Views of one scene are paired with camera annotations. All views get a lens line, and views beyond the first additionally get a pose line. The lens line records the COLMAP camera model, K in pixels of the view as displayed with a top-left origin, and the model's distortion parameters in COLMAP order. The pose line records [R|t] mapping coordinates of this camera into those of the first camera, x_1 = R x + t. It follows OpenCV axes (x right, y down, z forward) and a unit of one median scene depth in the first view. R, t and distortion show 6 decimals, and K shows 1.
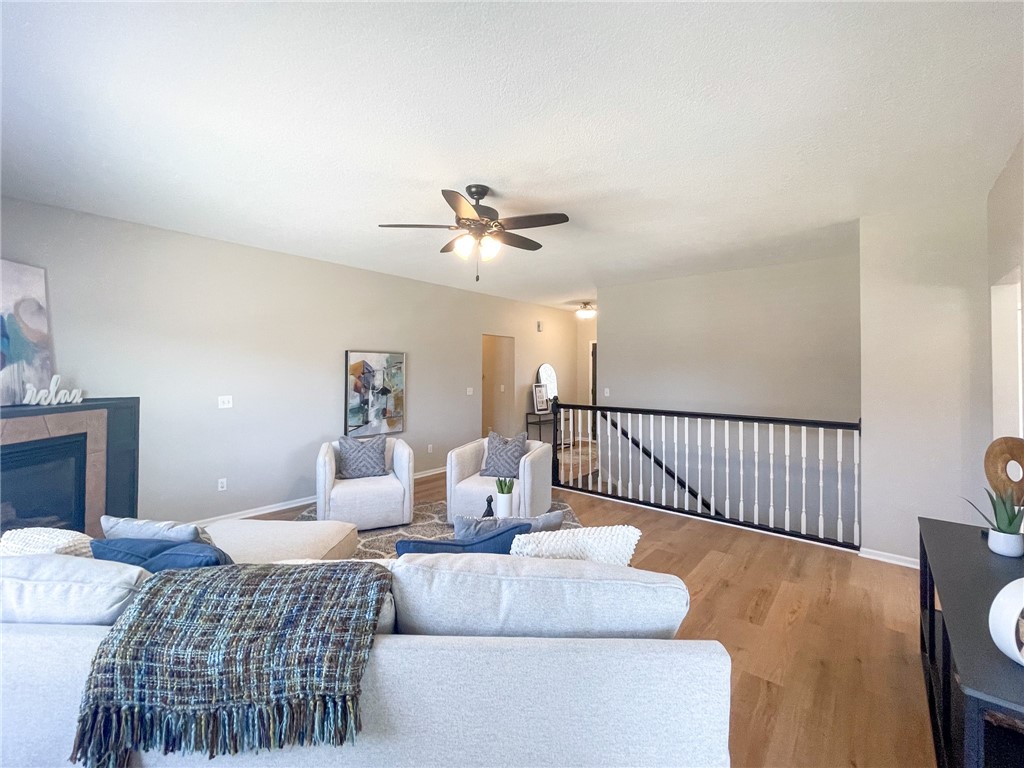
lens RADIAL K [[414.4, 0, 512.3], [0, 414.4, 376.8], [0, 0, 1]] dist [-0.021984, -0.000172]
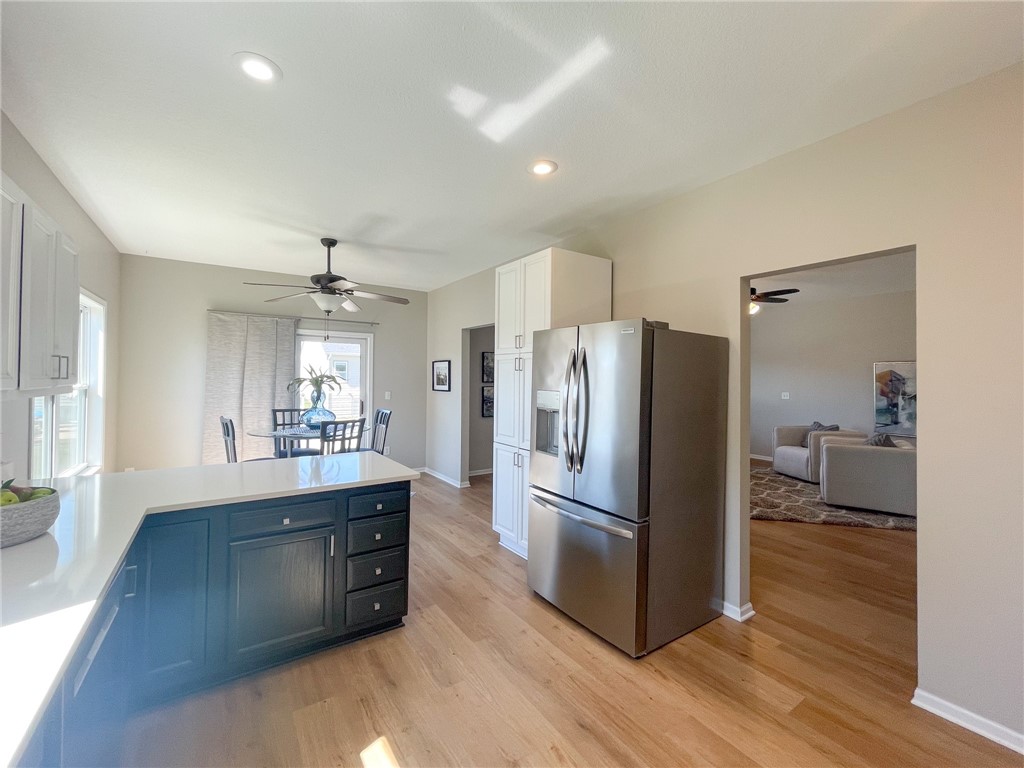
lens RADIAL K [[436.1, 0, 505.4], [0, 436.1, 372.8], [0, 0, 1]] dist [-0.001330, 0.000207]
pose [[-0.279778, -0.014842, -0.959950, 1.149441], [-0.024493, 0.999665, -0.008318, 0.006727], [0.959752, 0.021185, -0.280048, 0.287955]]
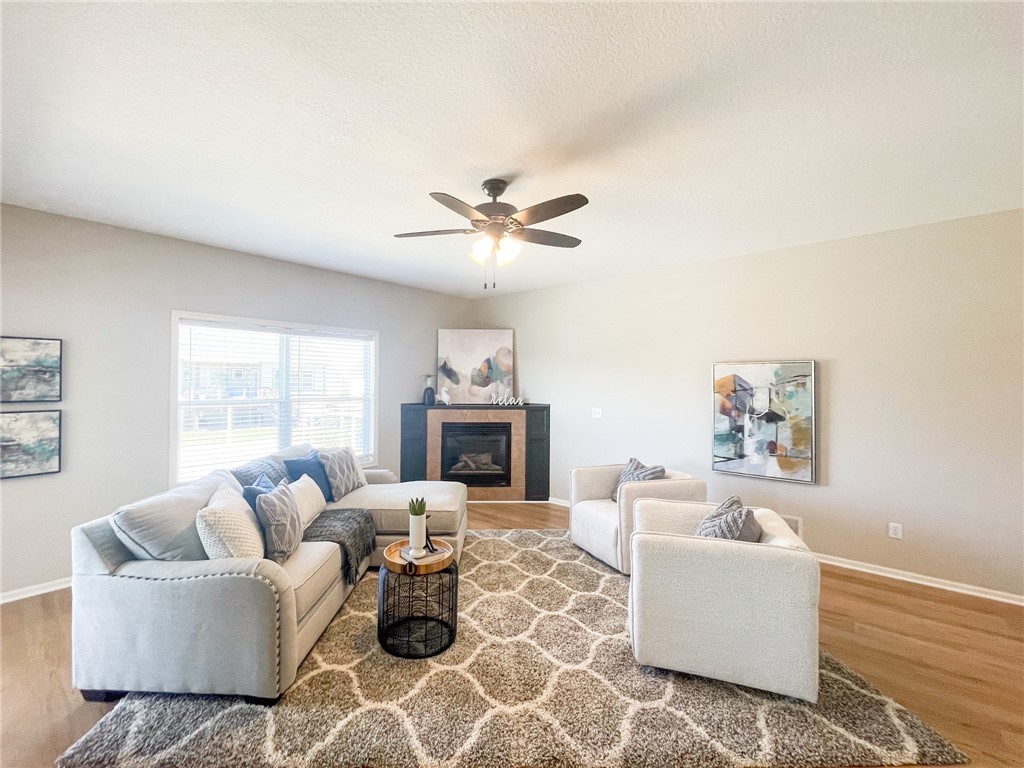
lens RADIAL K [[440.5, 0, 488.3], [0, 440.5, 379.6], [0, 0, 1]] dist [0.010091, -0.000023]
pose [[-0.023053, -0.014050, -0.999636, 0.478051], [-0.019929, 0.999709, -0.013591, -0.009572], [0.999536, 0.019608, -0.023327, 0.558126]]
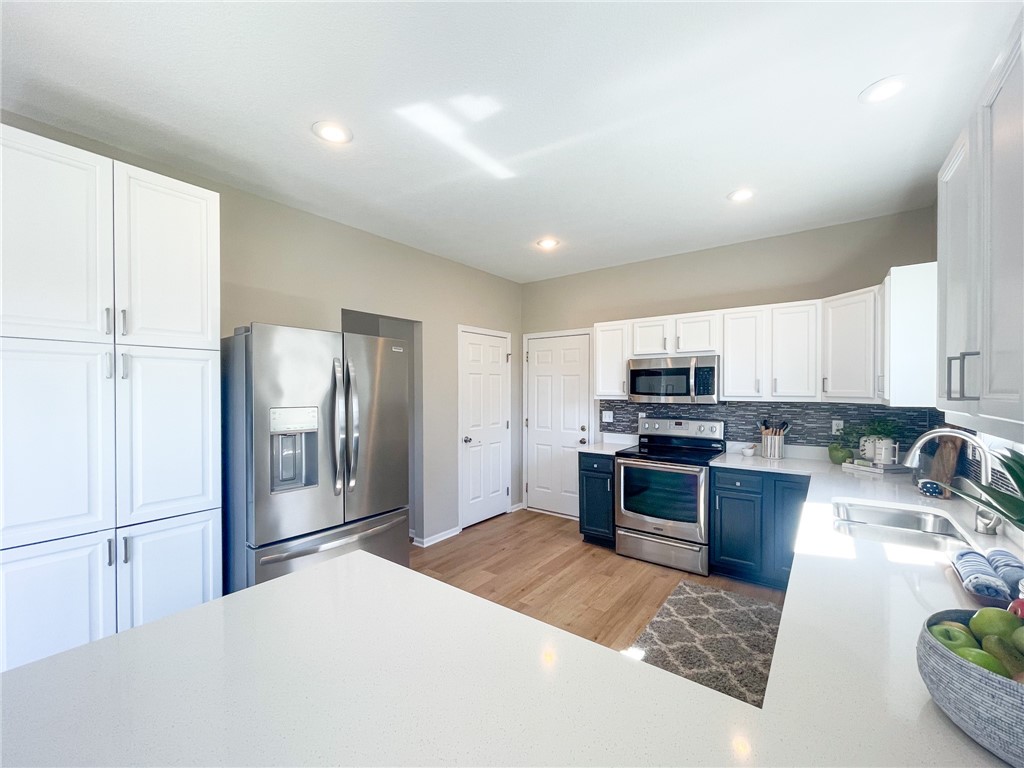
lens RADIAL K [[420.9, 0, 509.9], [0, 420.9, 395.5], [0, 0, 1]] dist [0.001292, 0.002689]
pose [[0.998330, -0.005441, 0.057510, 0.778141], [0.005456, 0.999985, -0.000105, 0.013375], [-0.057509, 0.000419, 0.998345, -0.251707]]
